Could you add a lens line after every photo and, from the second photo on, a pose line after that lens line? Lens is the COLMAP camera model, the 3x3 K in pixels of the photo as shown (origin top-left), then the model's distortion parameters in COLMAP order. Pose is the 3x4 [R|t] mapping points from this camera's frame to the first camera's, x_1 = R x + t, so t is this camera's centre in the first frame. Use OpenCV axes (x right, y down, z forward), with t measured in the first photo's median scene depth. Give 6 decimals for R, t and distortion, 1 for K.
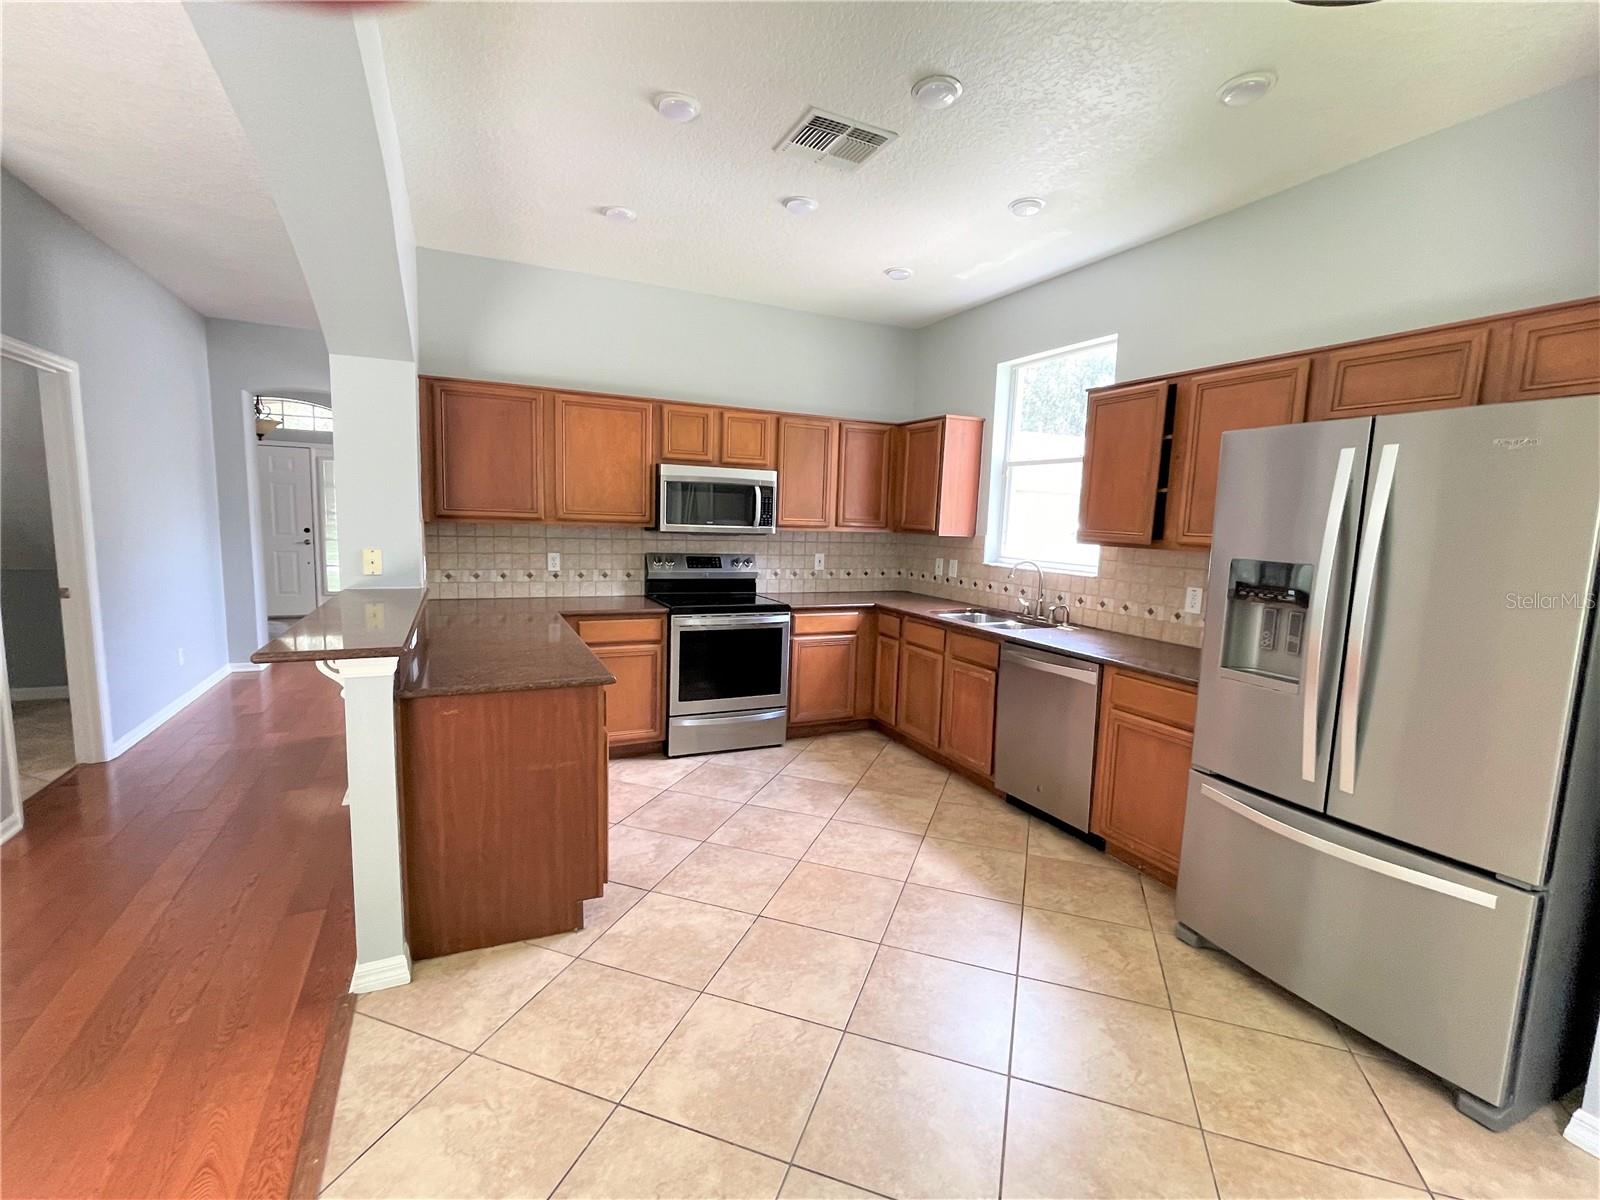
lens RADIAL K [[711.4, 0, 796.9], [0, 711.4, 605.3], [0, 0, 1]] dist [-0.002730, -0.000433]
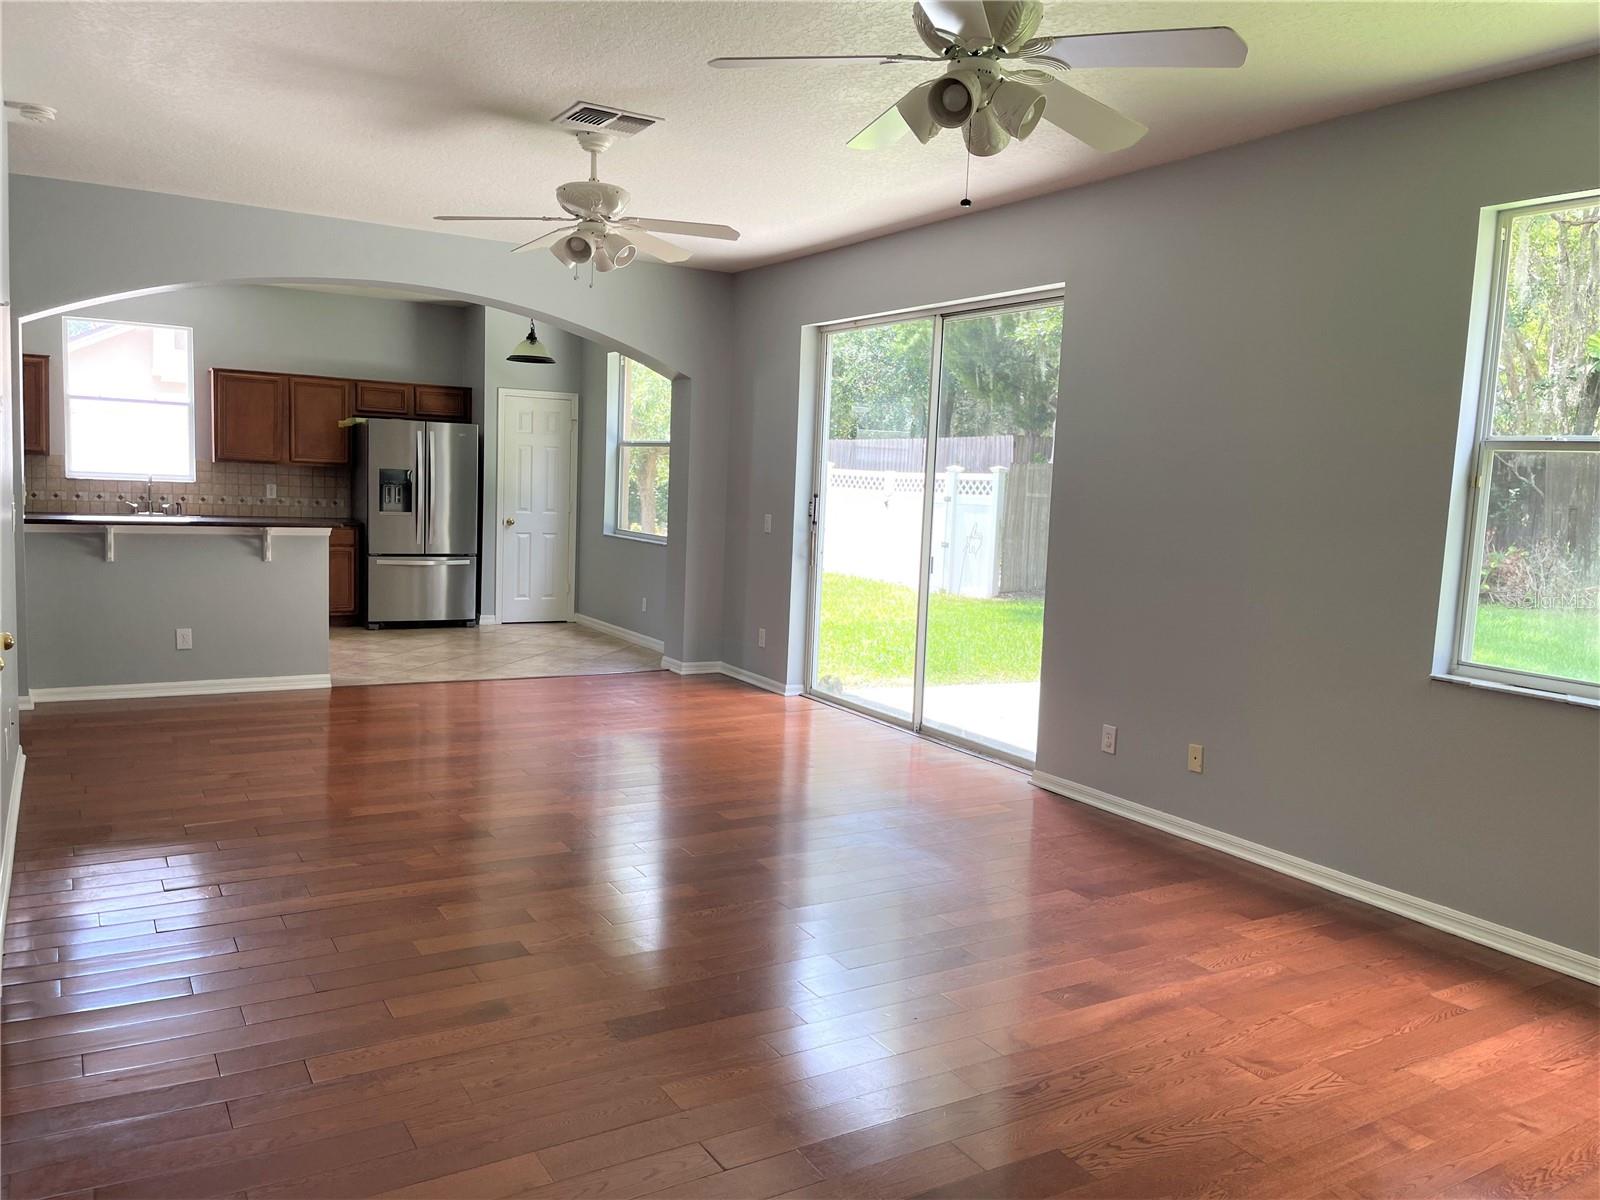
lens RADIAL K [[1202.7, 0, 803.3], [0, 1202.7, 607.5], [0, 0, 1]] dist [0.036621, -0.038269]
pose [[-0.104023, -0.144891, 0.983964, -2.418282], [0.076985, 0.985190, 0.153210, -0.075282], [-0.991591, 0.091688, -0.091328, -0.049346]]
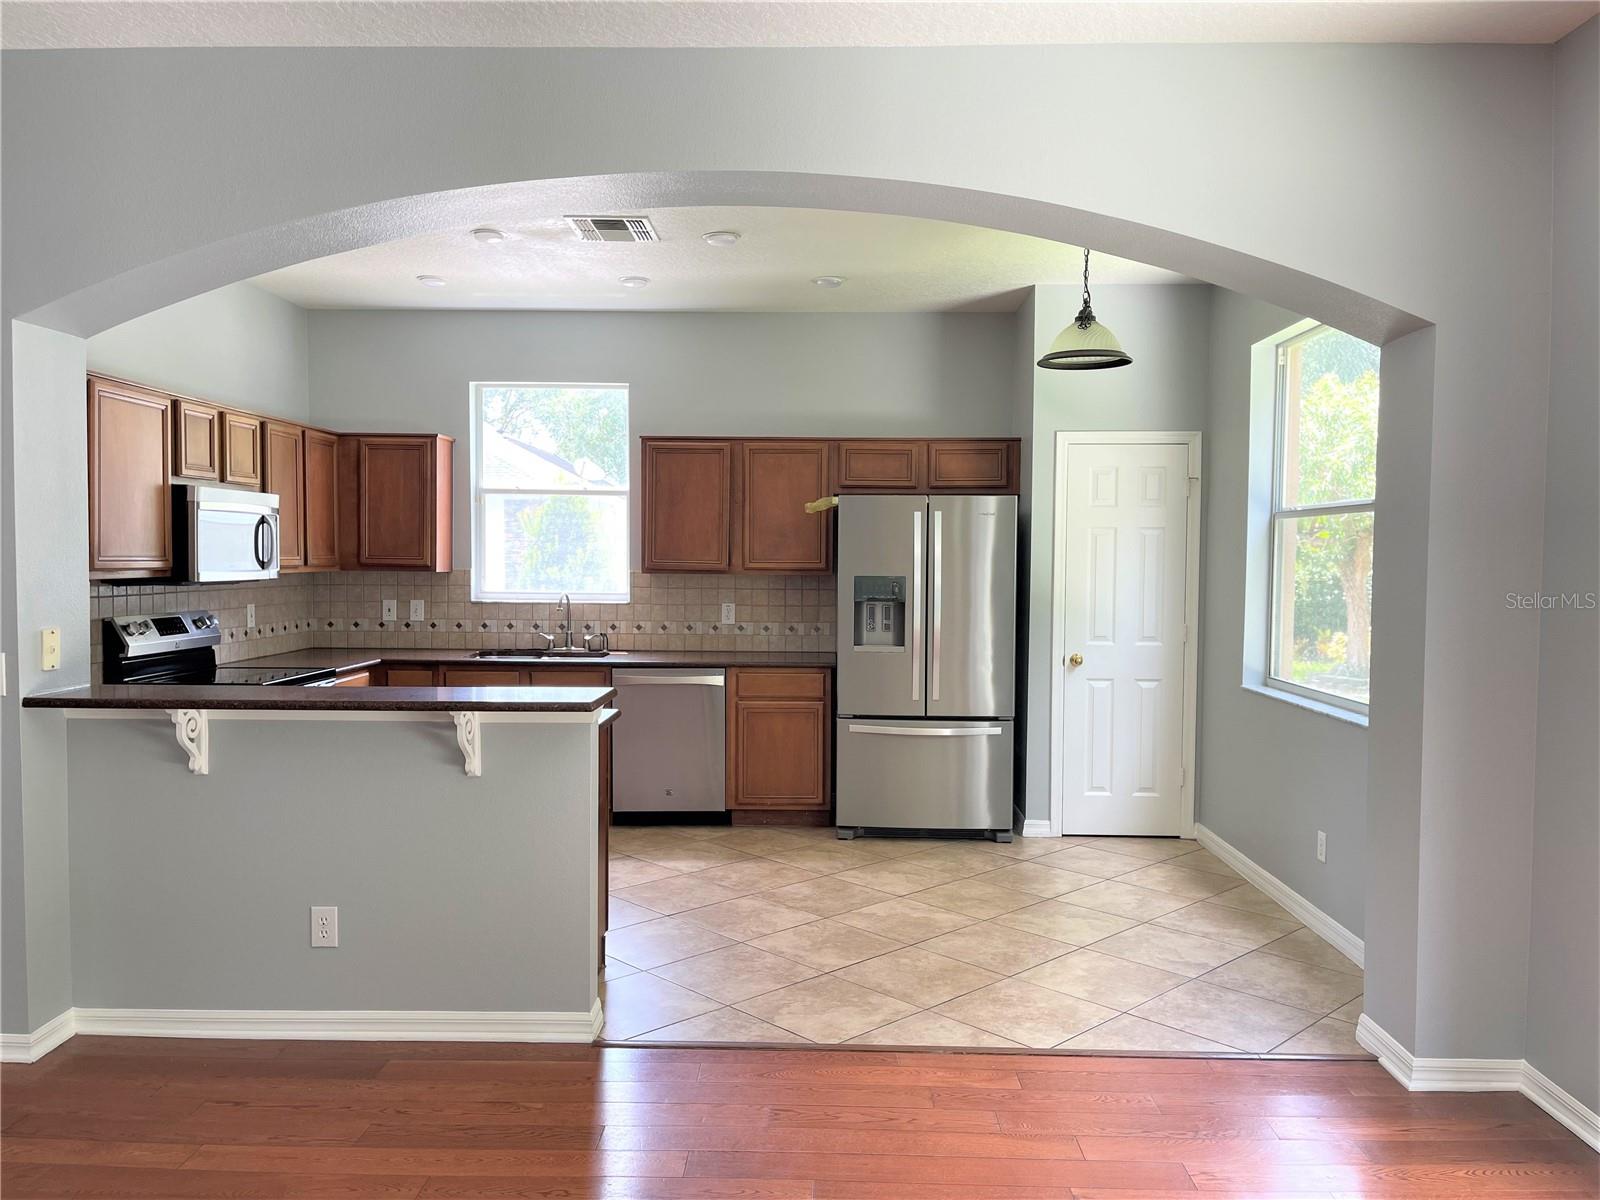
lens RADIAL K [[1202.7, 0, 803.6], [0, 1202.7, 611.1], [0, 0, 1]] dist [0.036621, -0.038269]
pose [[0.442799, -0.071140, 0.893794, -1.124149], [0.118150, 0.992784, 0.020486, -0.034789], [-0.888802, 0.096531, 0.448009, -0.053637]]
